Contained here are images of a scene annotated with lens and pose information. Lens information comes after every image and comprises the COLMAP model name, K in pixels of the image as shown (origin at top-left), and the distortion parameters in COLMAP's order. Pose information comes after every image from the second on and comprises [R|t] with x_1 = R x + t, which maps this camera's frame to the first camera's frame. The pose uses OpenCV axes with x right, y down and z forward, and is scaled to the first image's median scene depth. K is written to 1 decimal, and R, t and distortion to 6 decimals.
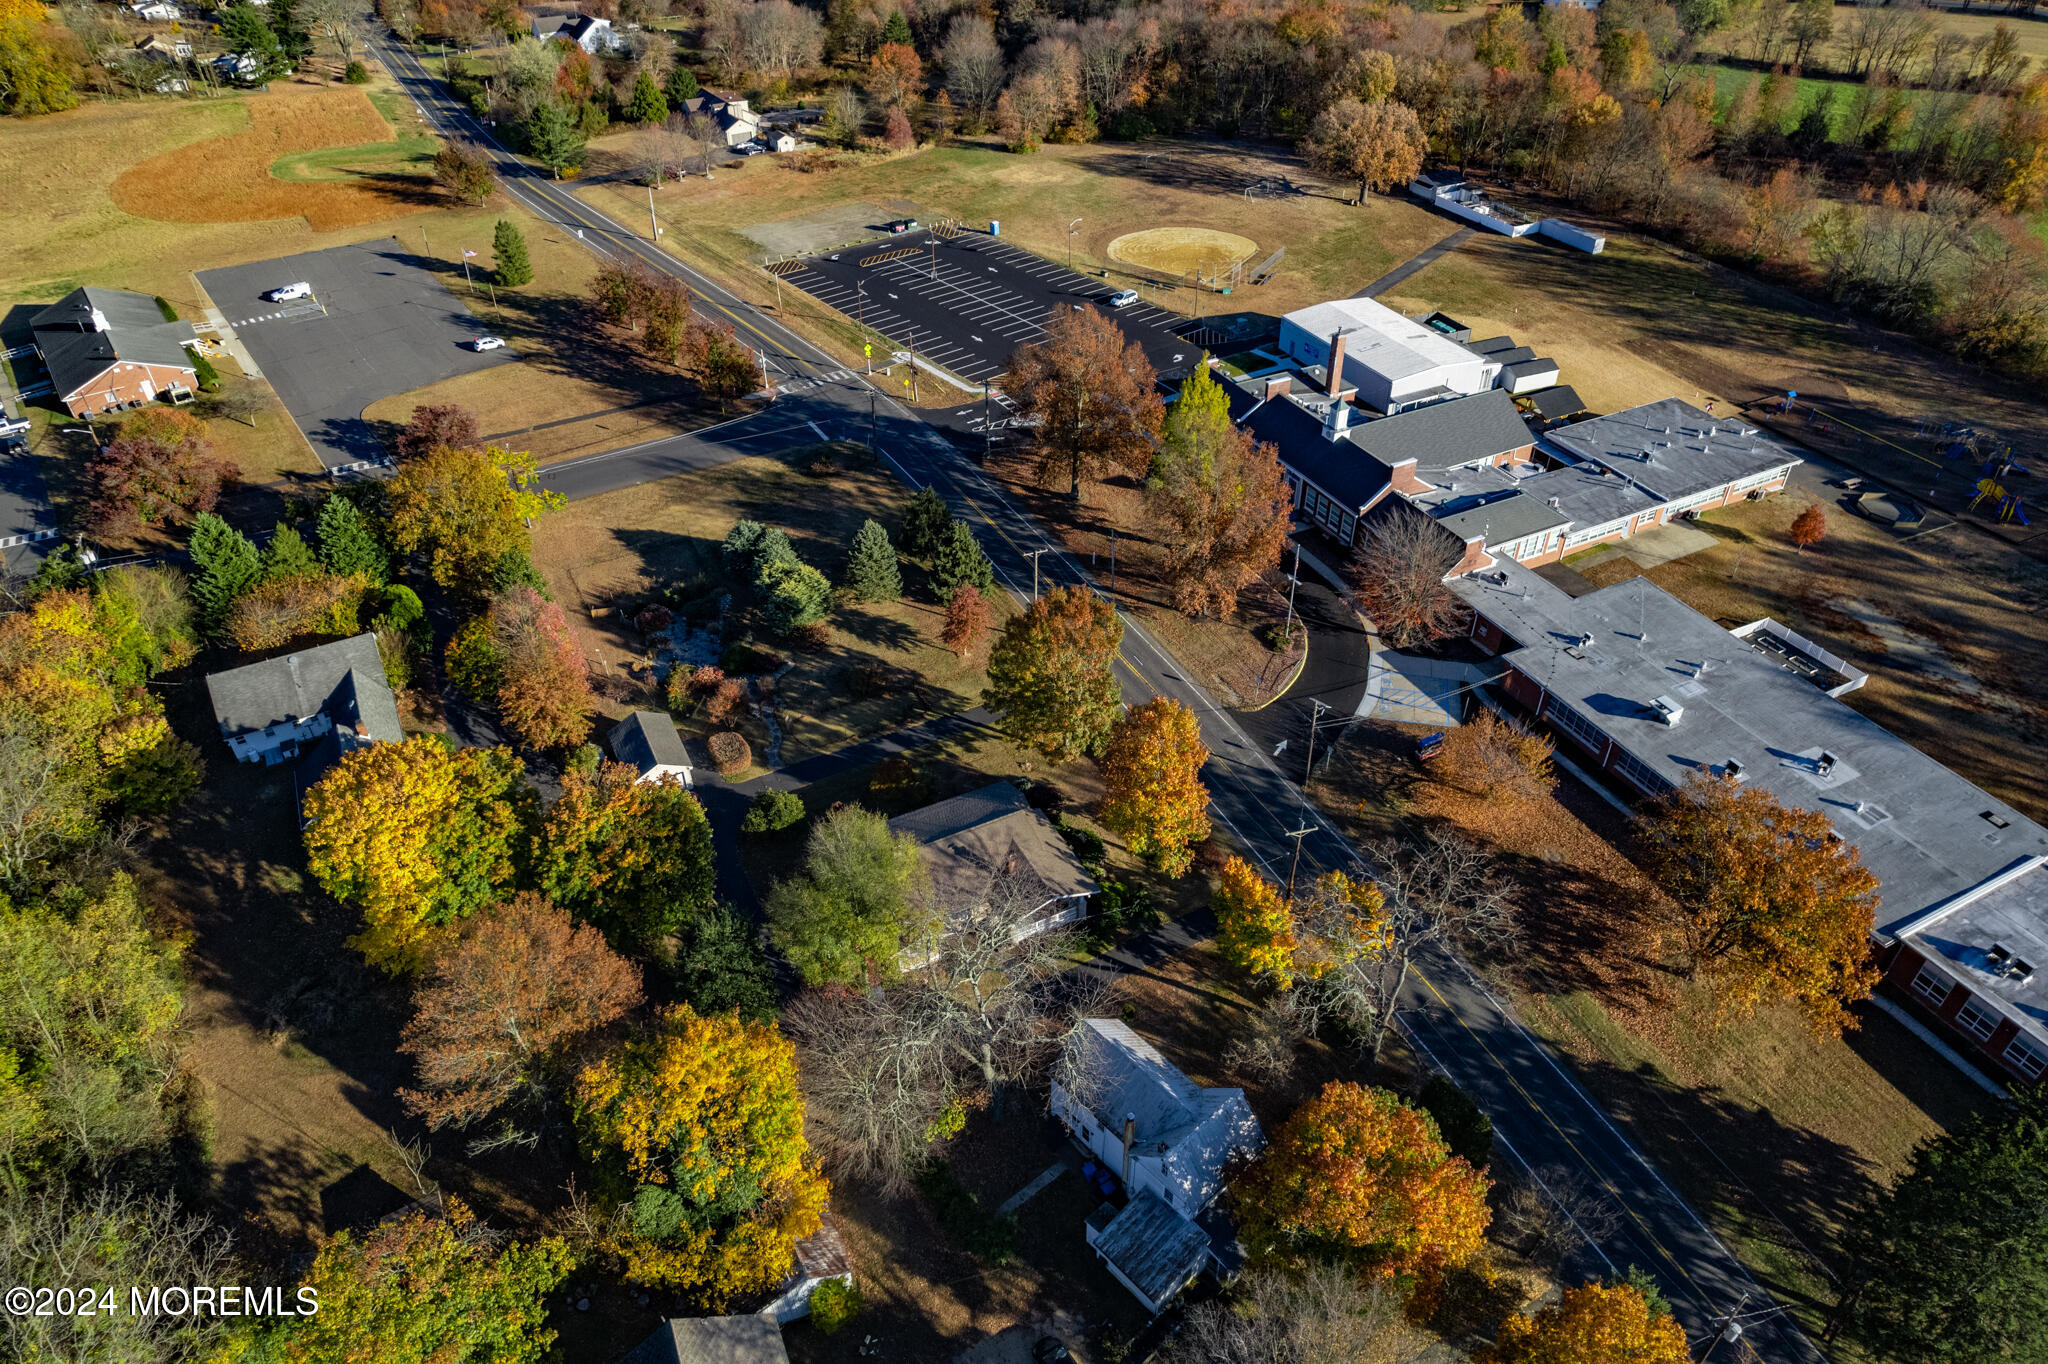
lens RADIAL K [[1293.1, 0, 1024.0], [0, 1293.1, 682.0], [0, 0, 1]] dist [-0.086837, 0.068509]
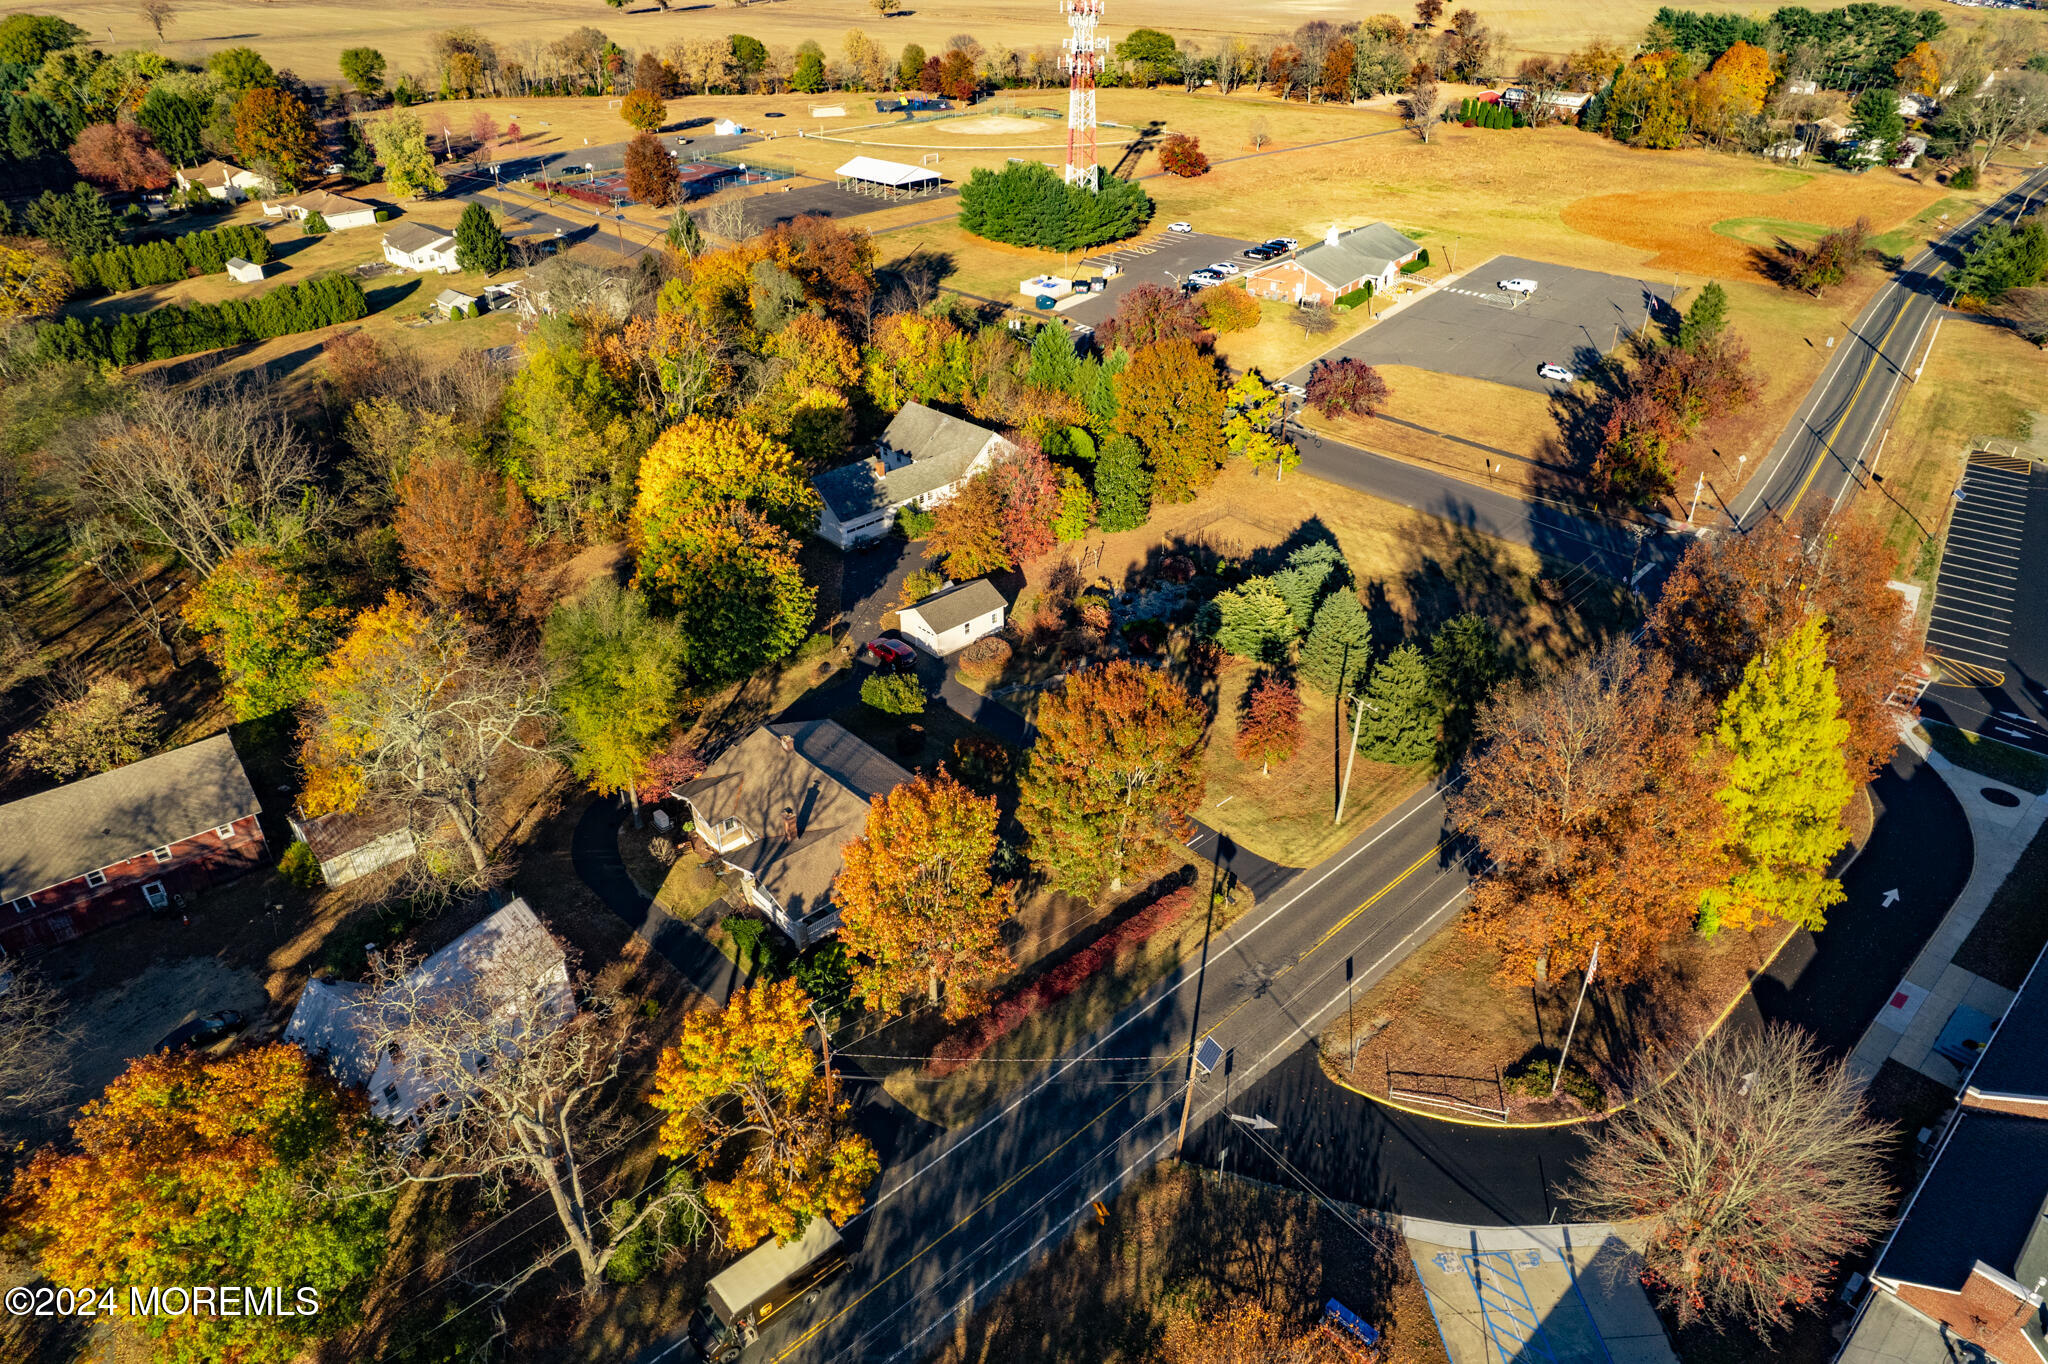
lens RADIAL K [[1316.0, 0, 1023.6], [0, 1316.0, 659.5], [0, 0, 1]] dist [-0.076017, 0.065287]
pose [[0.277931, 0.492039, -0.825016, 0.375761], [-0.588607, 0.765966, 0.258532, -0.137147], [0.759142, 0.413756, 0.502503, 0.358948]]
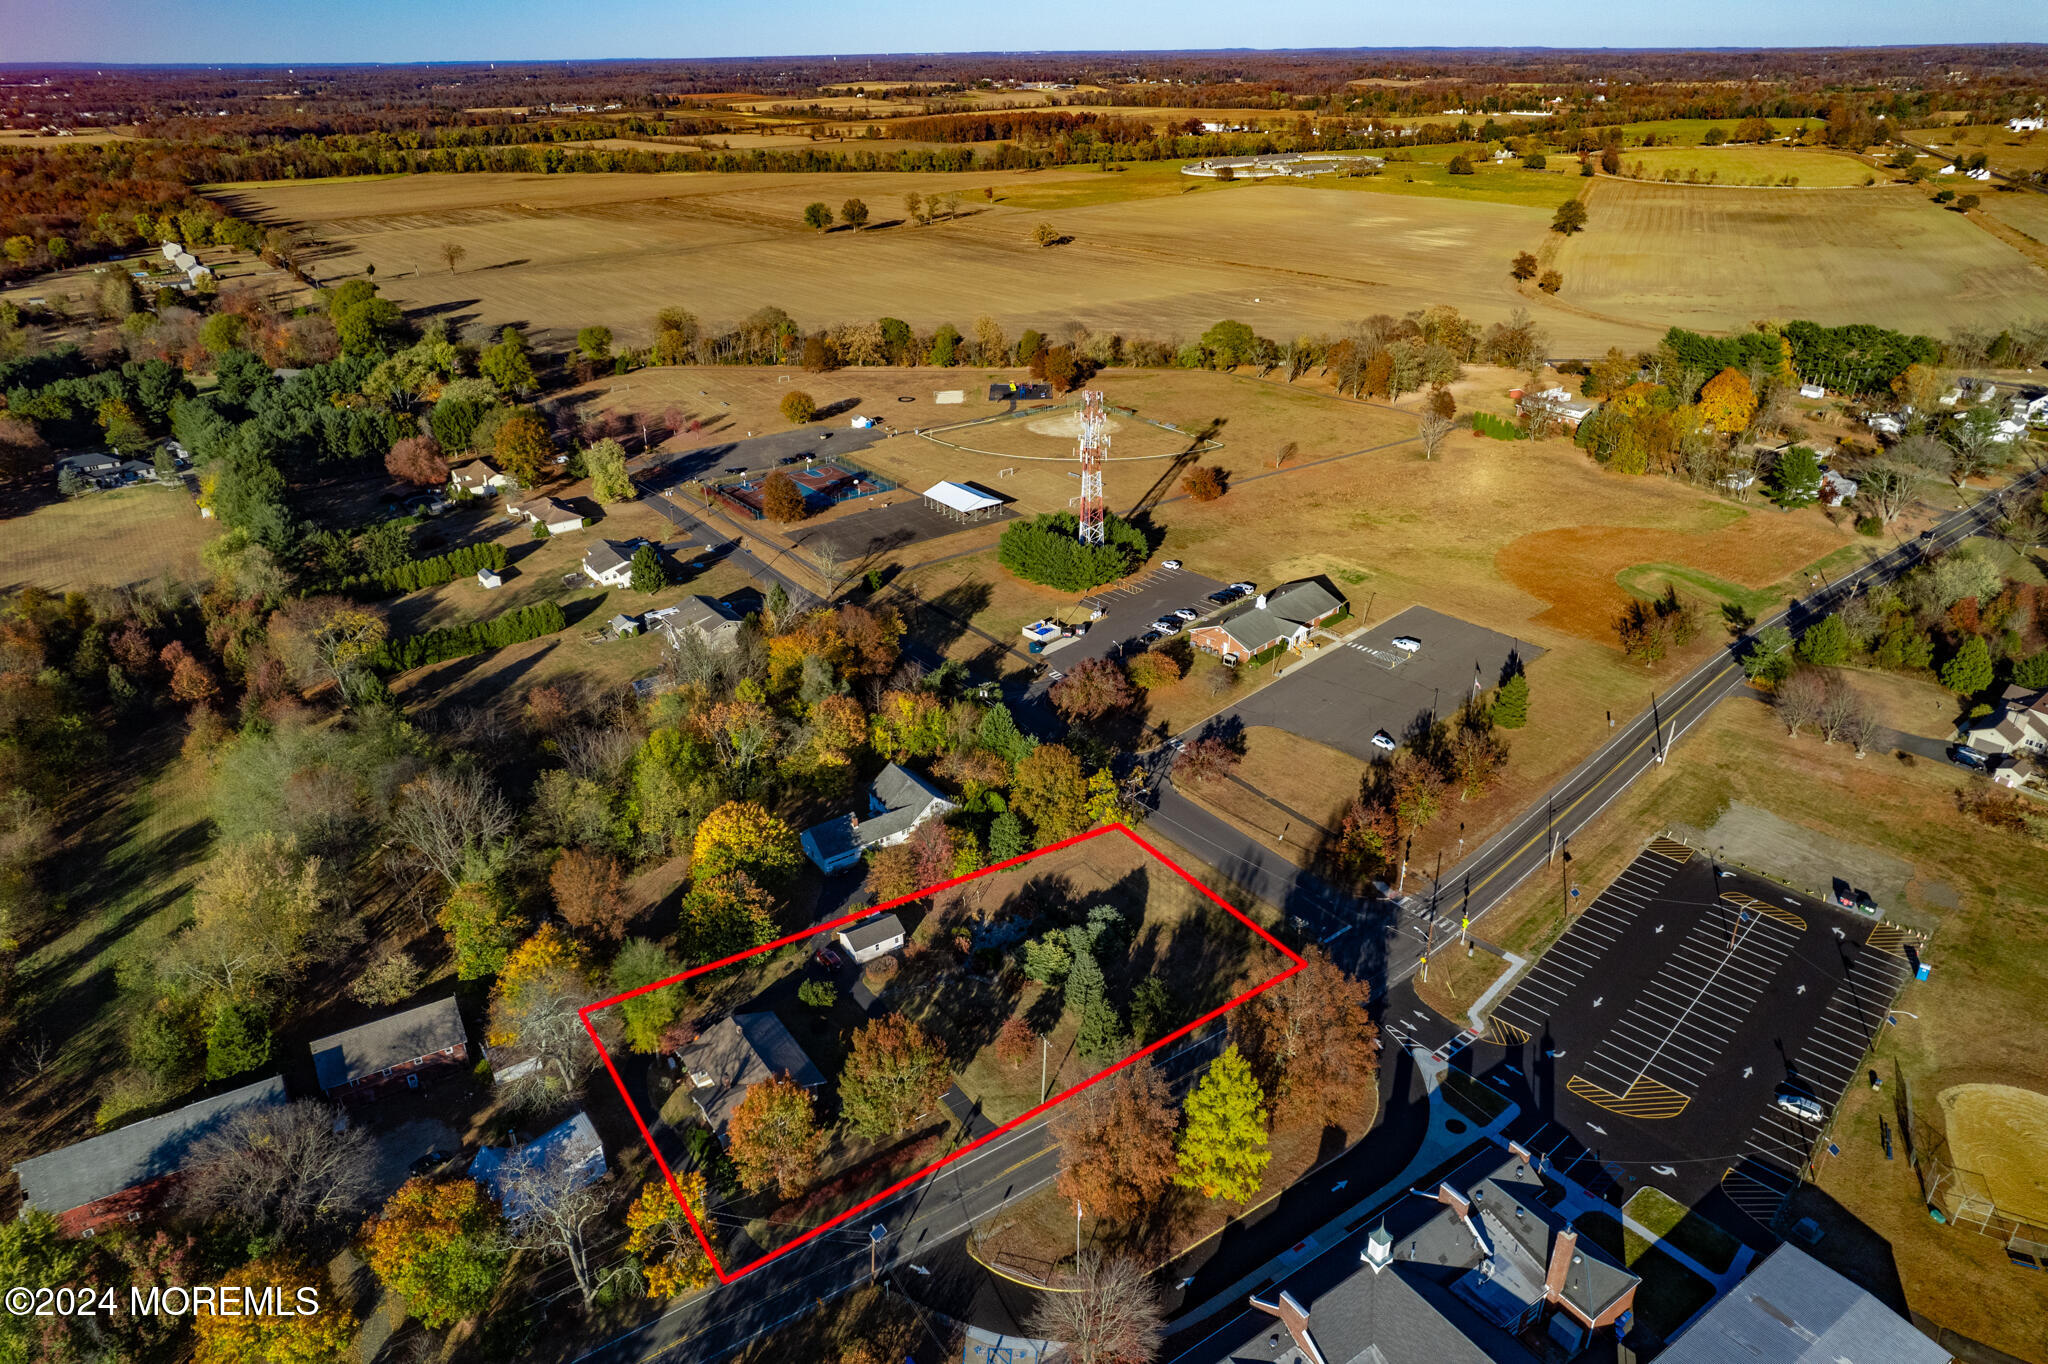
lens RADIAL K [[1293.1, 0, 1024.0], [0, 1293.1, 682.0], [0, 0, 1]] dist [-0.086837, 0.068509]
pose [[0.136253, 0.442214, -0.886500, 0.673457], [-0.605145, 0.745648, 0.278943, -0.488383], [0.784369, 0.498454, 0.369200, 0.256930]]
